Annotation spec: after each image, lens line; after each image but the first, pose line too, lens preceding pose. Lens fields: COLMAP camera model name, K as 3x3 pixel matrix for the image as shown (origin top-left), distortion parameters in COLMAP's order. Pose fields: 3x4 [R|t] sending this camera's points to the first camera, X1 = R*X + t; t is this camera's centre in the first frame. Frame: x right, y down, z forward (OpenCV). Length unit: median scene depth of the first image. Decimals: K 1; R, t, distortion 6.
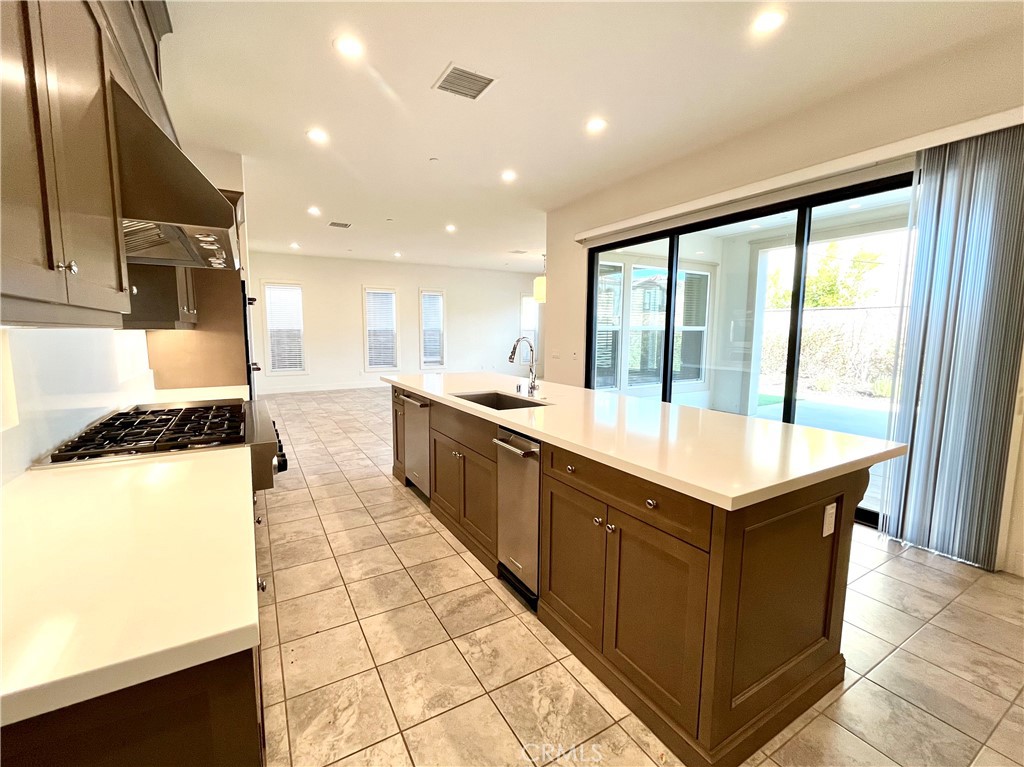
lens RADIAL K [[432.8, 0, 492.2], [0, 432.8, 378.1], [0, 0, 1]] dist [-0.000280, -0.000003]
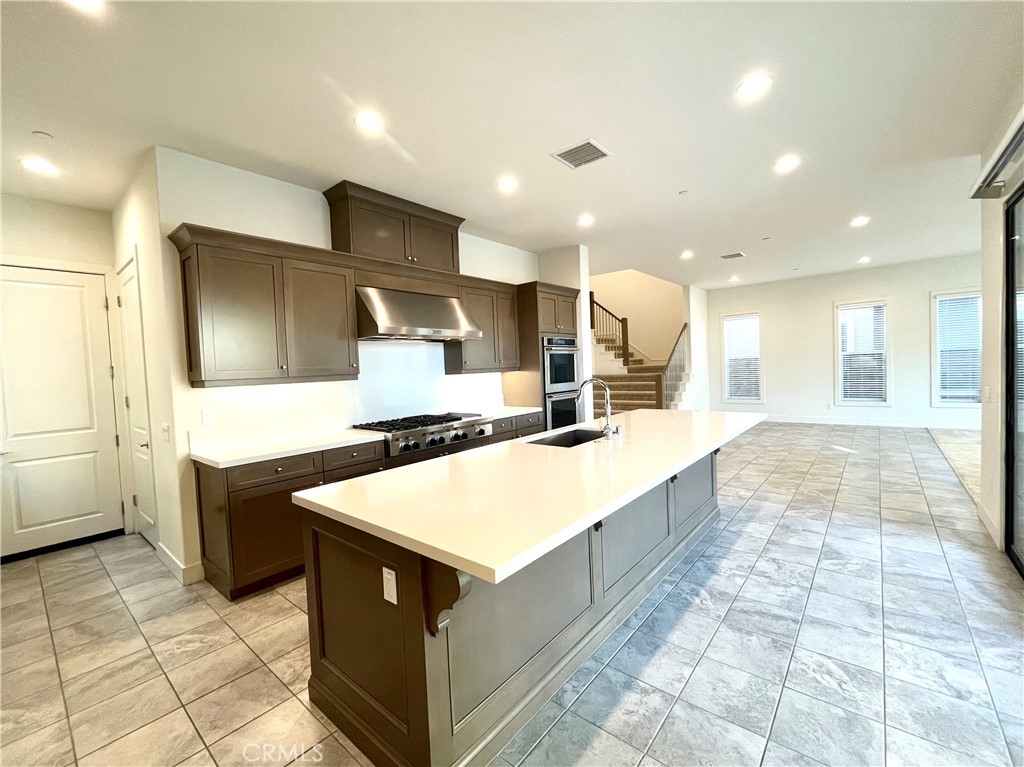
lens RADIAL K [[426.3, 0, 512.0], [0, 426.3, 383.5], [0, 0, 1]] dist [-0.001198, -0.000187]
pose [[0.351553, 0.021600, -0.935919, 0.770045], [-0.057820, 0.998326, 0.001322, -0.063119], [0.934381, 0.053650, 0.352214, 0.388271]]
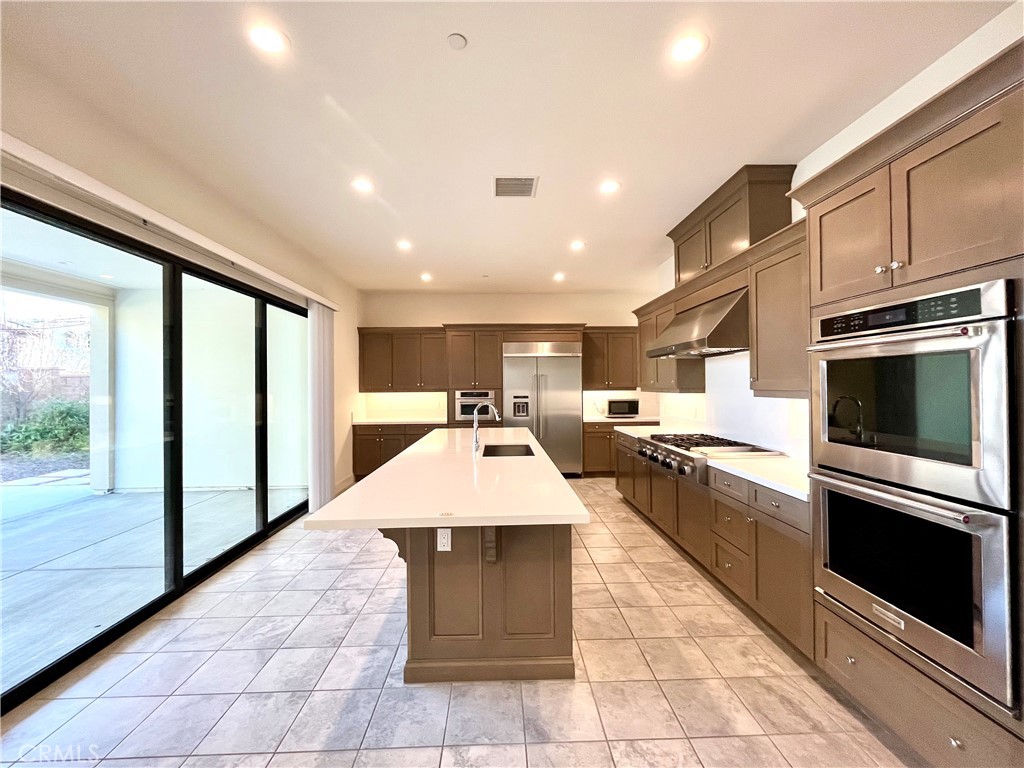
lens RADIAL K [[413.9, 0, 512.0], [0, 413.9, 384.0], [0, 0, 1]] dist [-0.000527, -0.000034]
pose [[-0.890281, 0.007929, 0.455342, -0.461454], [0.056681, 0.994003, 0.093513, -0.215517], [-0.451870, 0.109062, -0.885392, 1.690202]]
